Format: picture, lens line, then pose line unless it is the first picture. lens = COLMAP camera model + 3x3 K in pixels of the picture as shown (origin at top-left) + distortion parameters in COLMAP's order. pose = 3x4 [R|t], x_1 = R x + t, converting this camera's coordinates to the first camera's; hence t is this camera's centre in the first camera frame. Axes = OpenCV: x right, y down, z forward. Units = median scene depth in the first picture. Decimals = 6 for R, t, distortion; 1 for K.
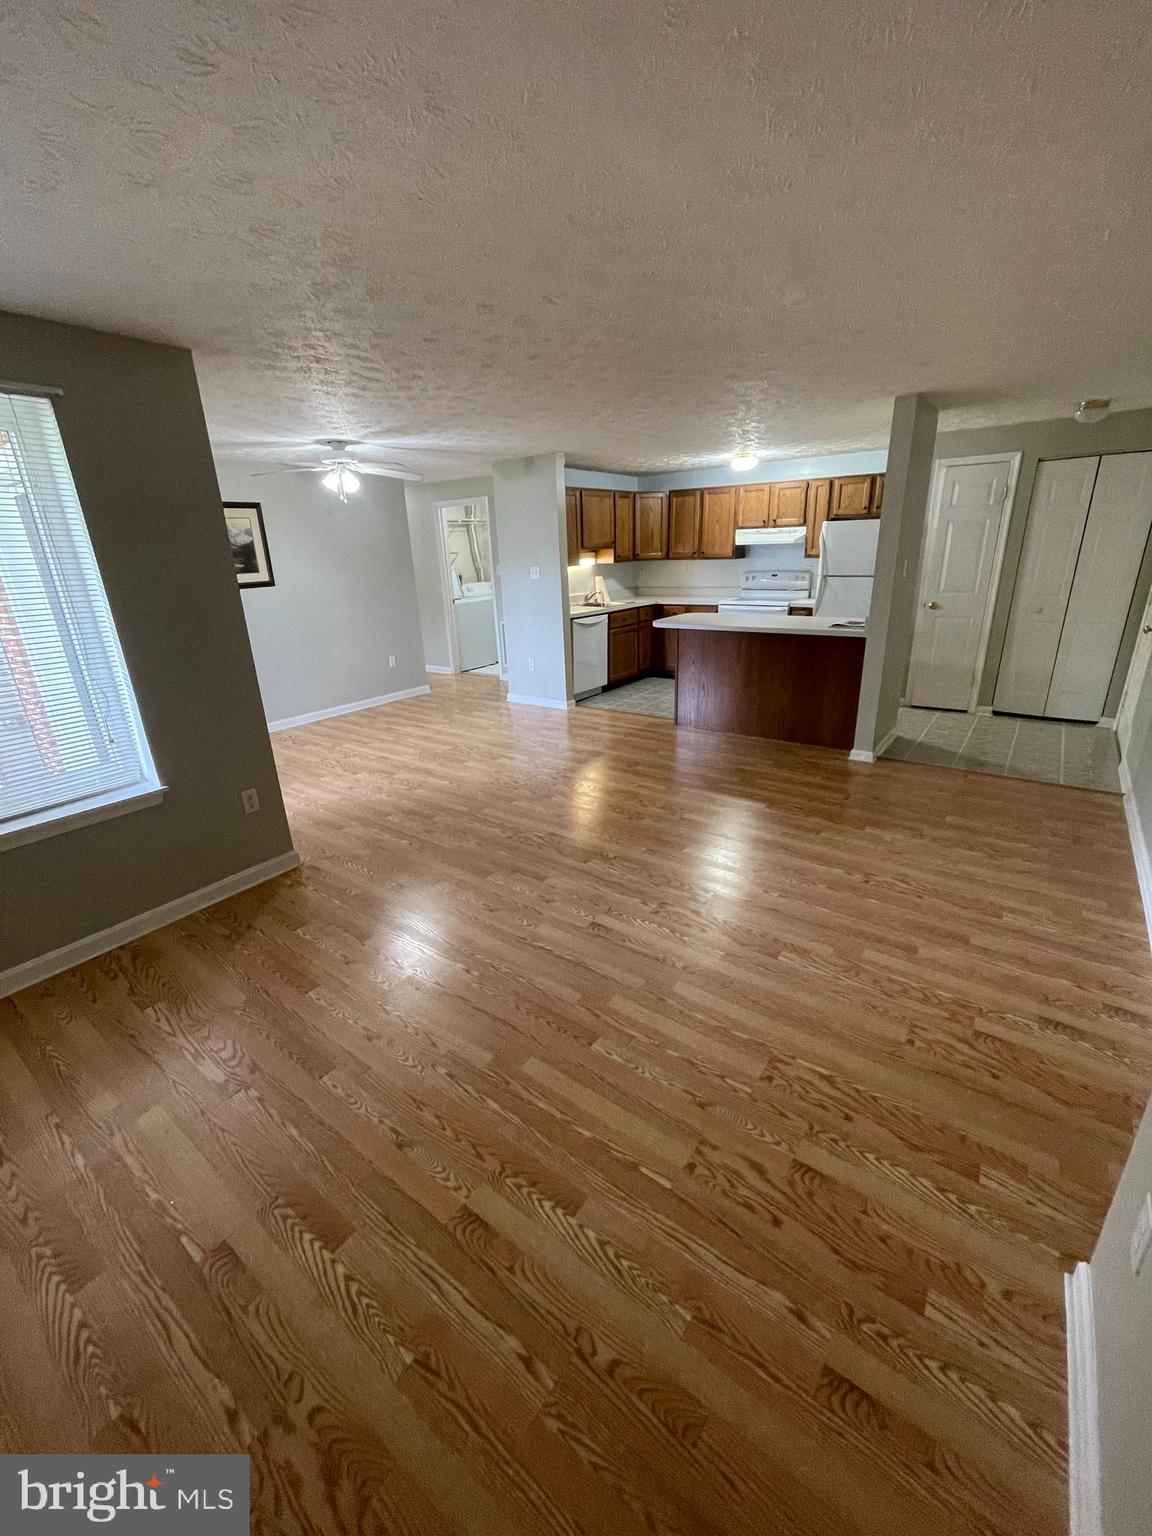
lens RADIAL K [[614.0, 0, 570.0], [0, 614.0, 768.7], [0, 0, 1]] dist [-0.010738, -0.000083]
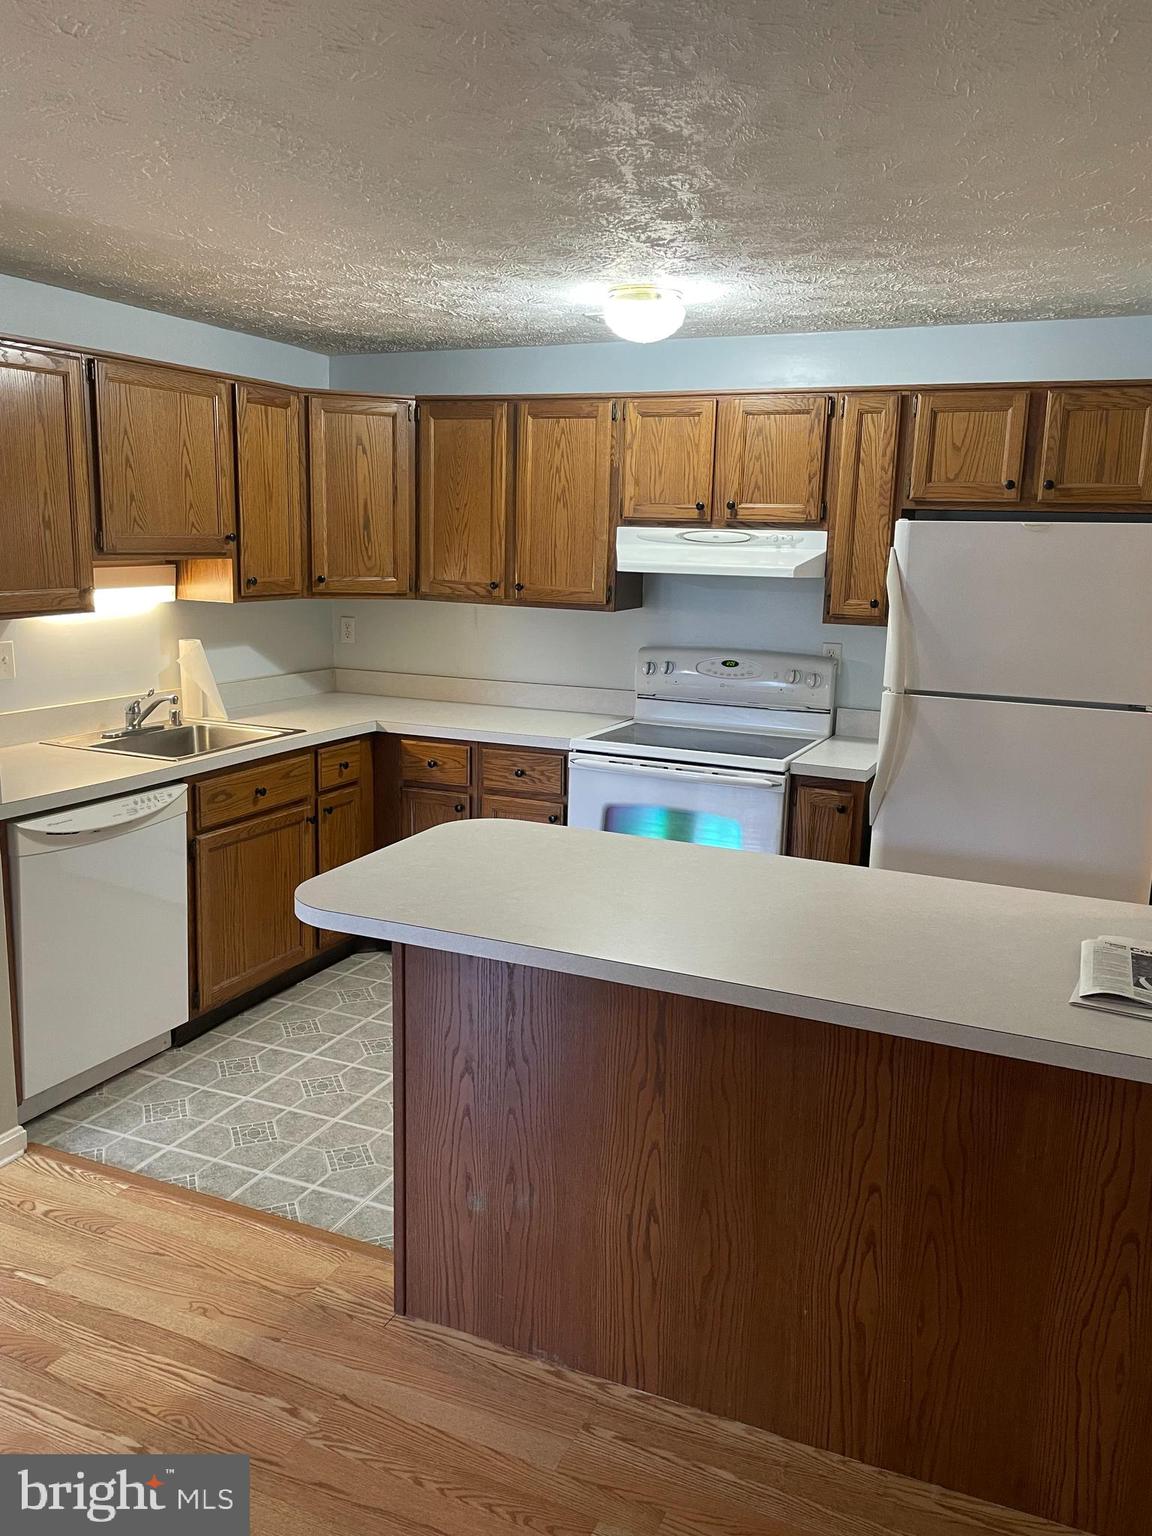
lens RADIAL K [[1184.9, 0, 582.2], [0, 1184.9, 744.3], [0, 0, 1]] dist [0.092278, -0.125386]
pose [[0.970923, 0.018170, 0.238702, 0.102521], [0.022881, 0.985507, -0.168087, -0.166303], [-0.238297, 0.168661, 0.956435, 0.411391]]
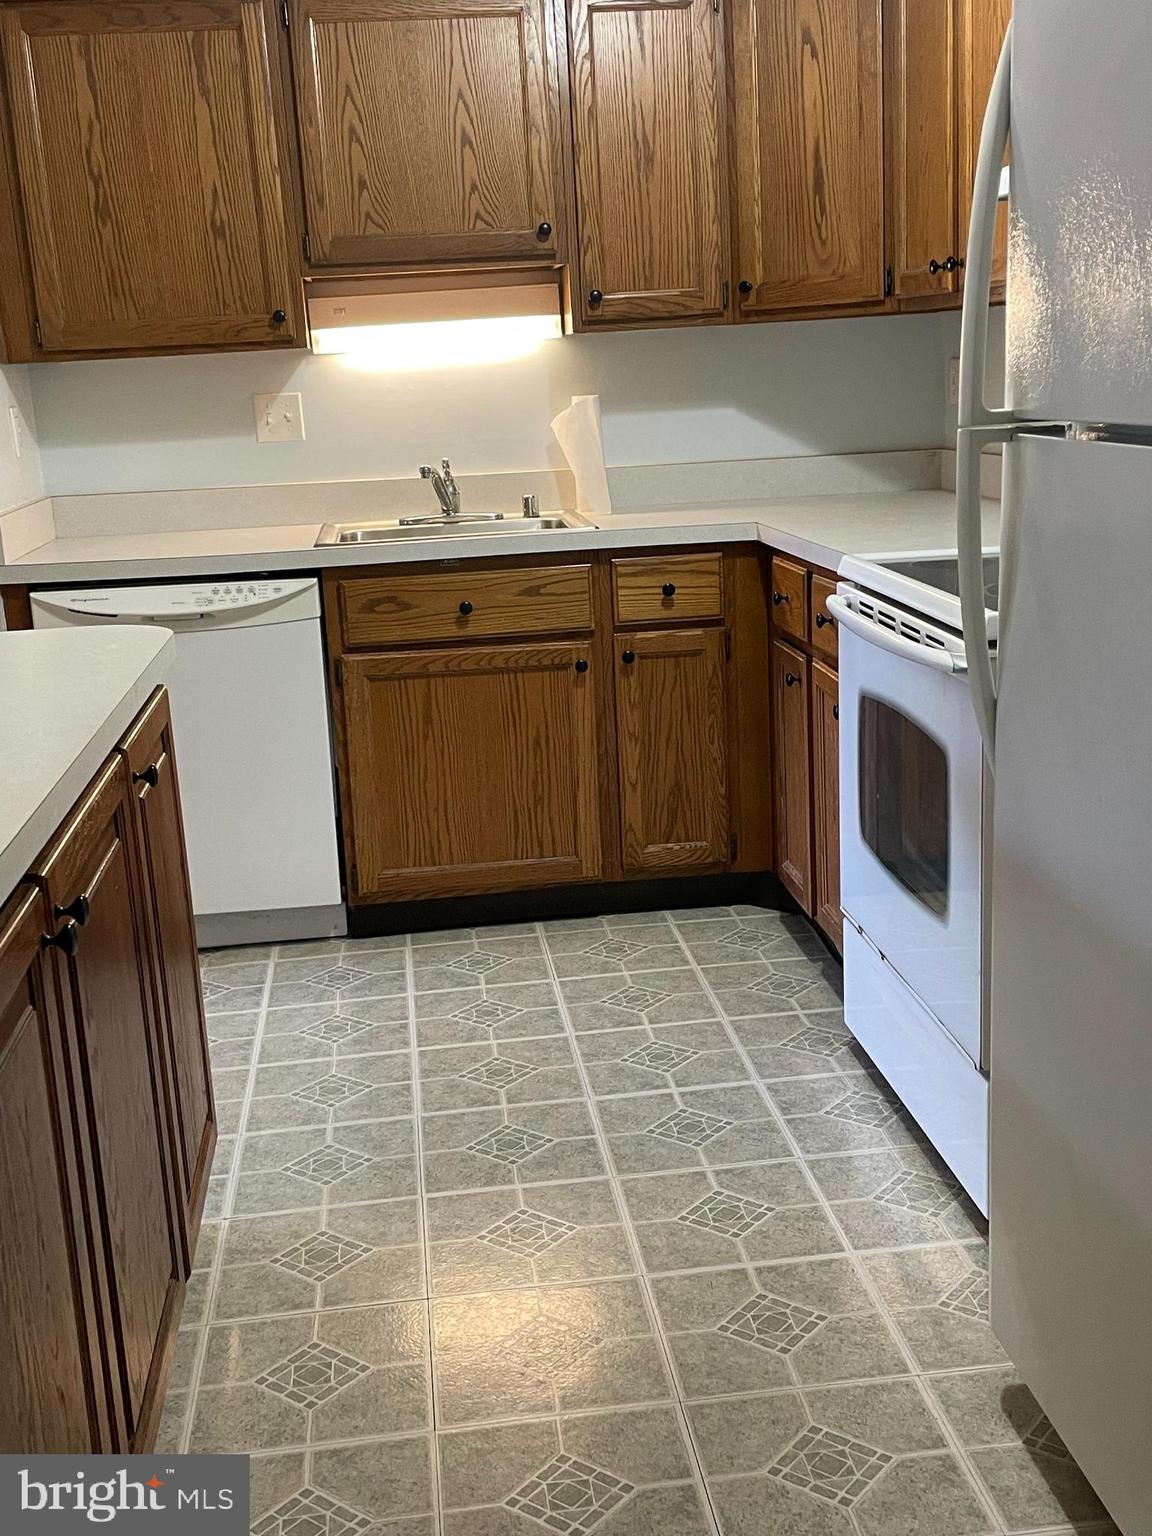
lens RADIAL K [[1730.2, 0, 576.0], [0, 1730.2, 768.0], [0, 0, 1]] dist [0.053536, -0.005420]
pose [[0.699337, 0.165780, -0.695302, 0.516582], [-0.217480, 0.975965, 0.013956, -0.208416], [0.680904, 0.141455, 0.718582, 0.625776]]
